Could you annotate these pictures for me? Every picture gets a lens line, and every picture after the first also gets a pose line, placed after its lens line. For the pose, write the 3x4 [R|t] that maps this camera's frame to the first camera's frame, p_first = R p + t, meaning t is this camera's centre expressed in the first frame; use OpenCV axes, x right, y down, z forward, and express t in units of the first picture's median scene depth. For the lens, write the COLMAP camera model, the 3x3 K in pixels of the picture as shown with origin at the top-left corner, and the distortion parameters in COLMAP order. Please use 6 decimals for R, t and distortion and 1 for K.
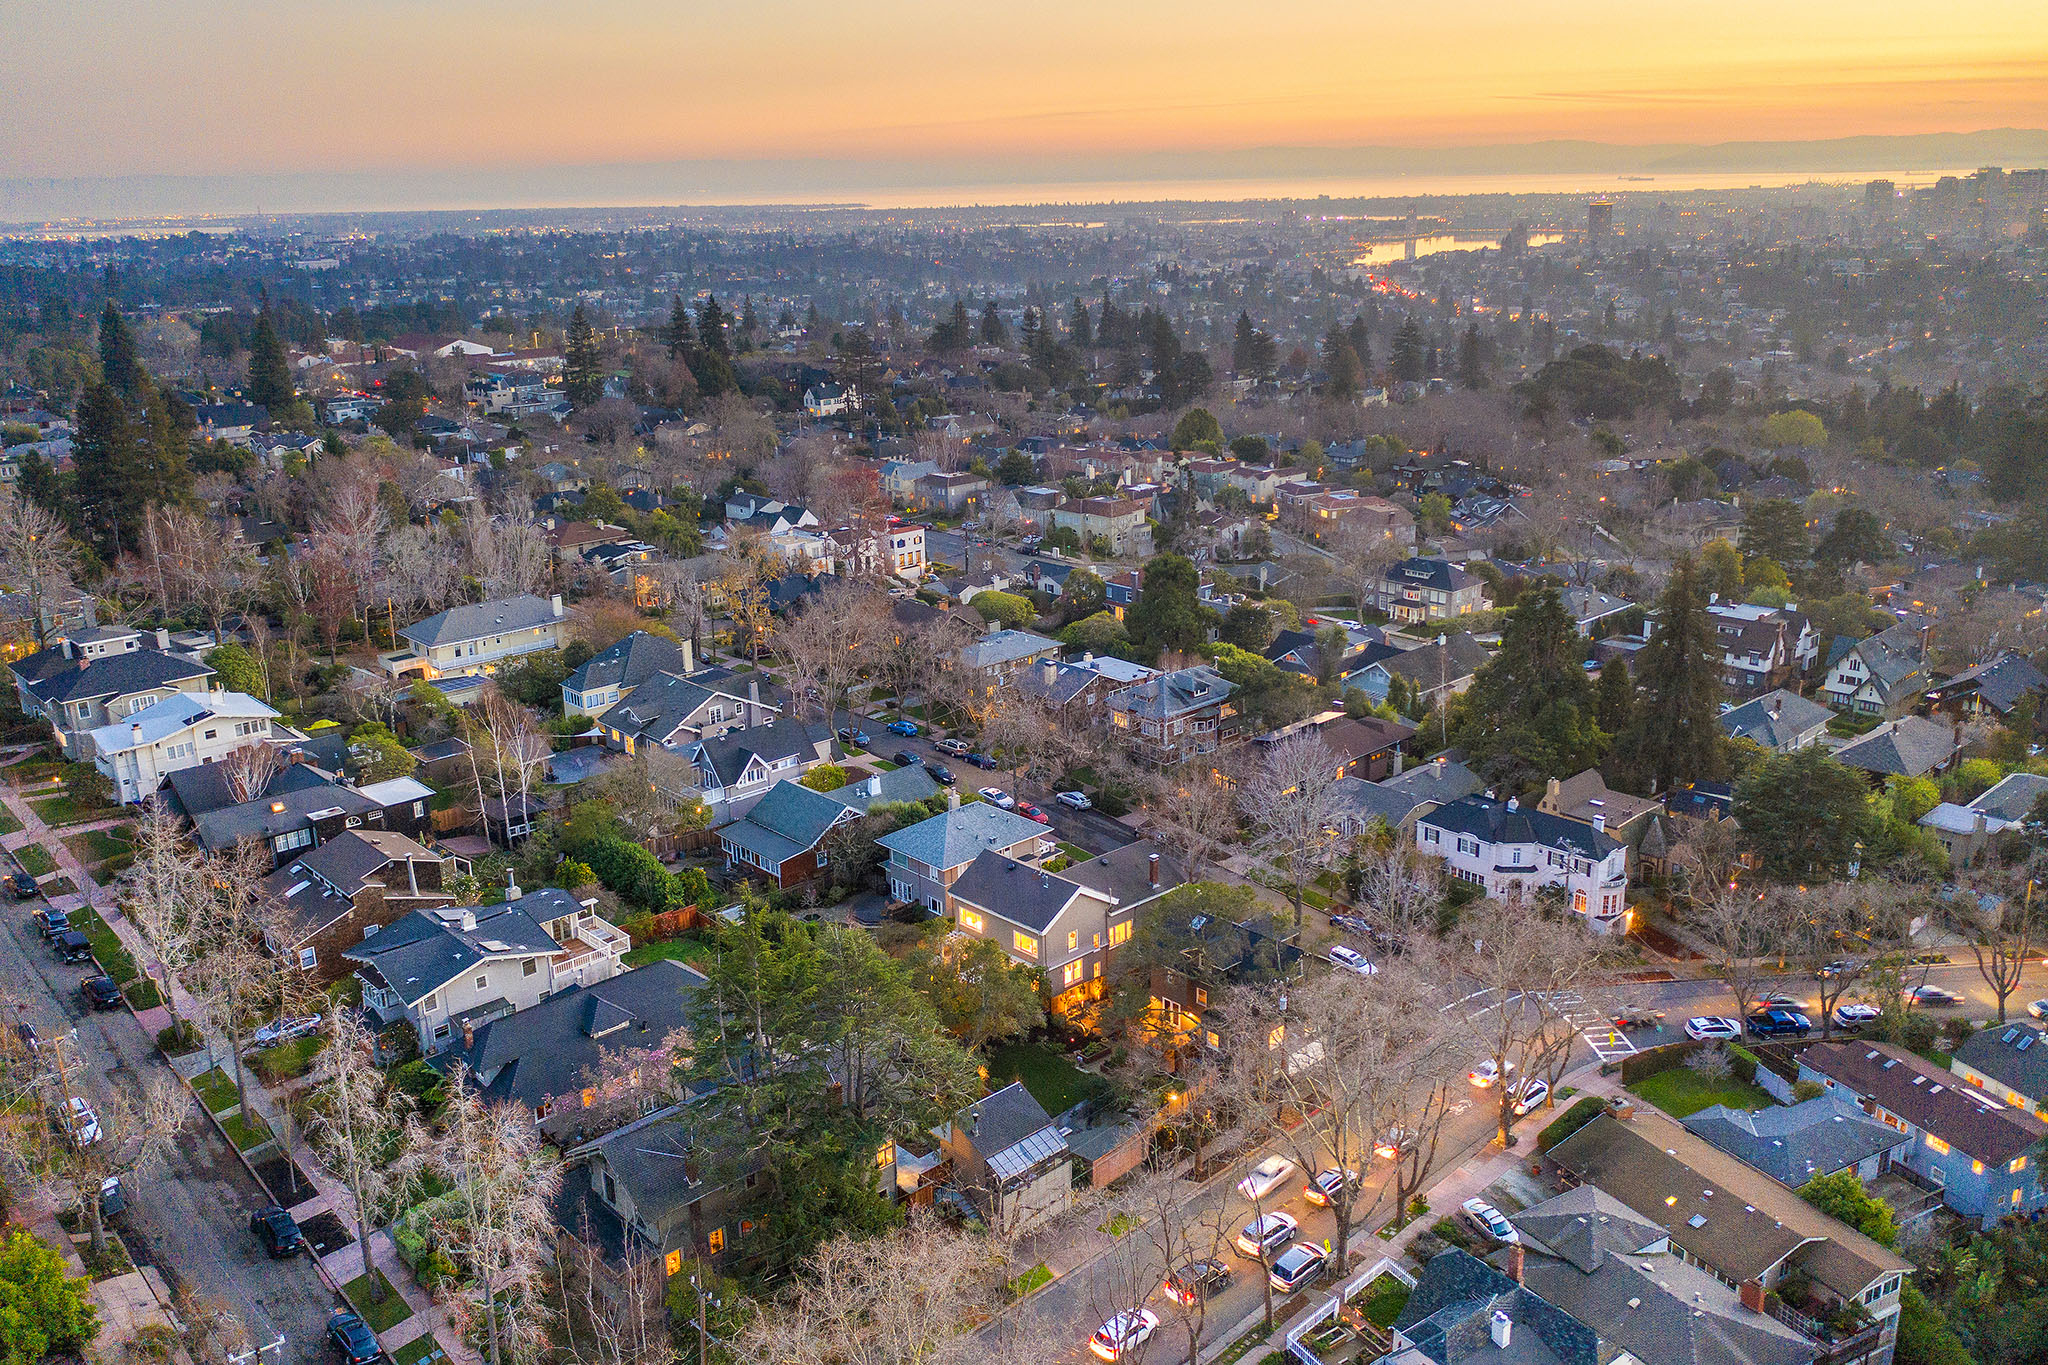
lens RADIAL K [[1671.7, 0, 1024.0], [0, 1671.7, 682.5], [0, 0, 1]] dist [-0.002693, 0.007324]
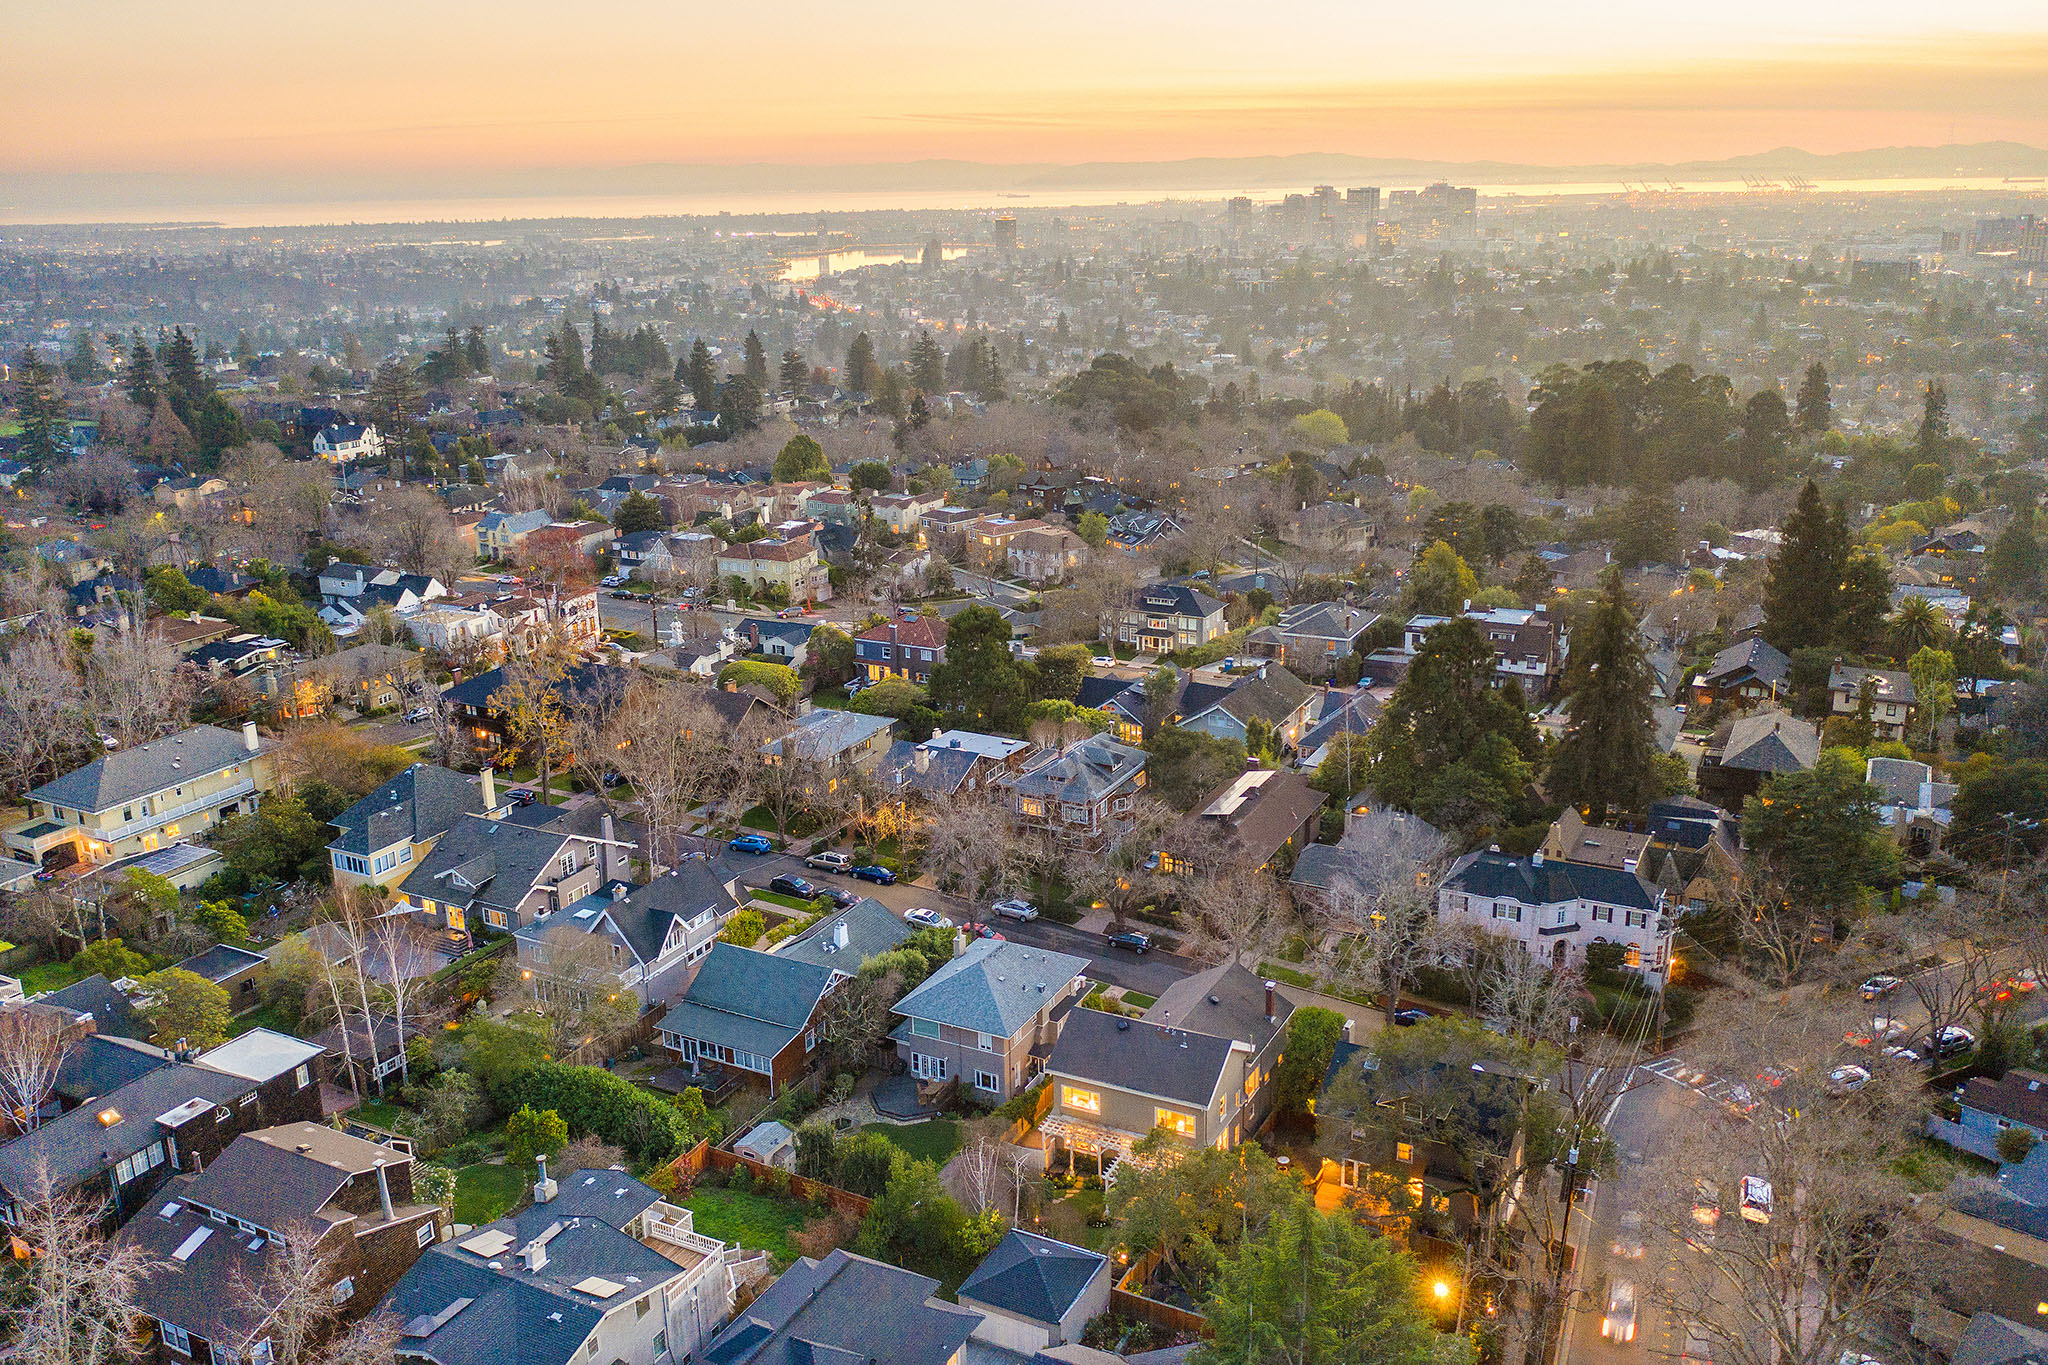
lens RADIAL K [[1671.7, 0, 1024.0], [0, 1671.7, 682.5], [0, 0, 1]] dist [-0.002693, 0.007324]
pose [[0.940515, -0.093471, 0.326640, -0.156051], [0.096457, 0.995312, 0.007085, -0.033744], [-0.325771, 0.024843, 0.945122, 0.128970]]
